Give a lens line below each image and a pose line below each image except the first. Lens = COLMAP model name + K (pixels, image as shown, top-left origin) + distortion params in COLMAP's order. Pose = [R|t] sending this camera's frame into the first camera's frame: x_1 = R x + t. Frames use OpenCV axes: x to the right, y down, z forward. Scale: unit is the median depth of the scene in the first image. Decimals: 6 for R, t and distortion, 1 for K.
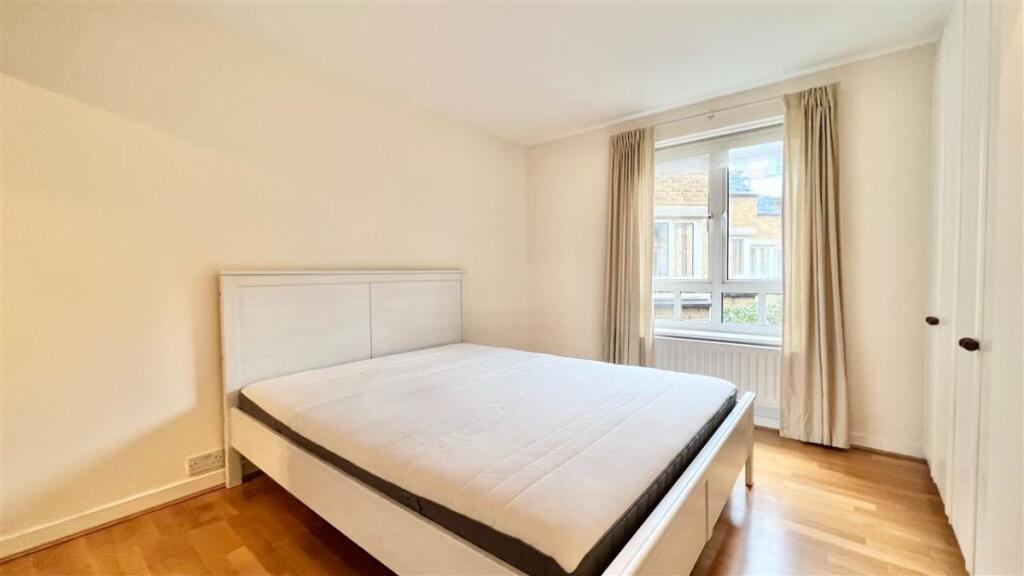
lens RADIAL K [[407.4, 0, 512.0], [0, 407.4, 288.0], [0, 0, 1]] dist [-0.000067, -0.000045]
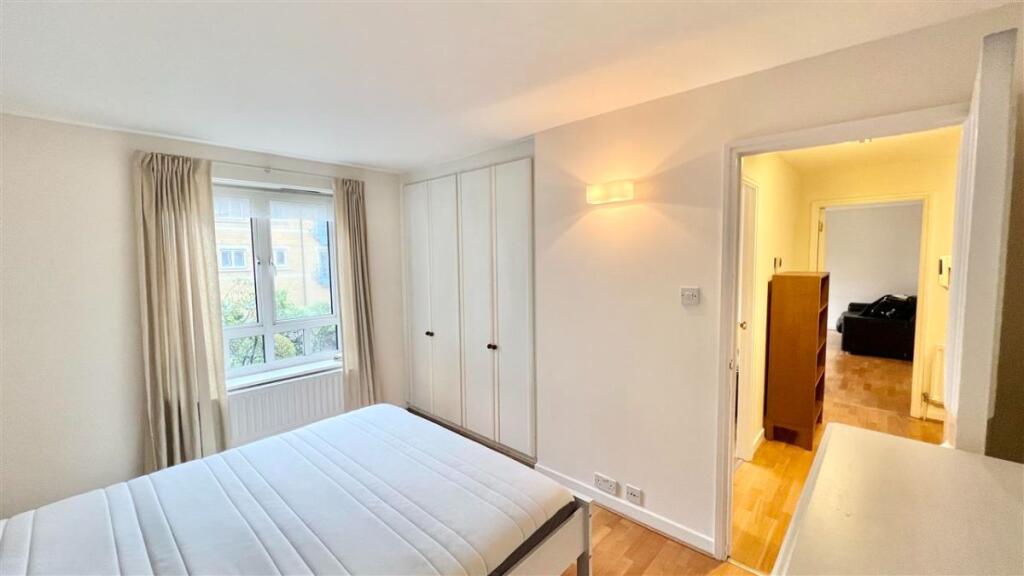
lens RADIAL K [[407.4, 0, 512.0], [0, 407.4, 288.0], [0, 0, 1]] dist [-0.000067, -0.000045]
pose [[0.054089, -0.066449, 0.996323, -0.622177], [0.040747, 0.997099, 0.064289, -0.181933], [-0.997704, 0.037120, 0.056639, 0.374982]]
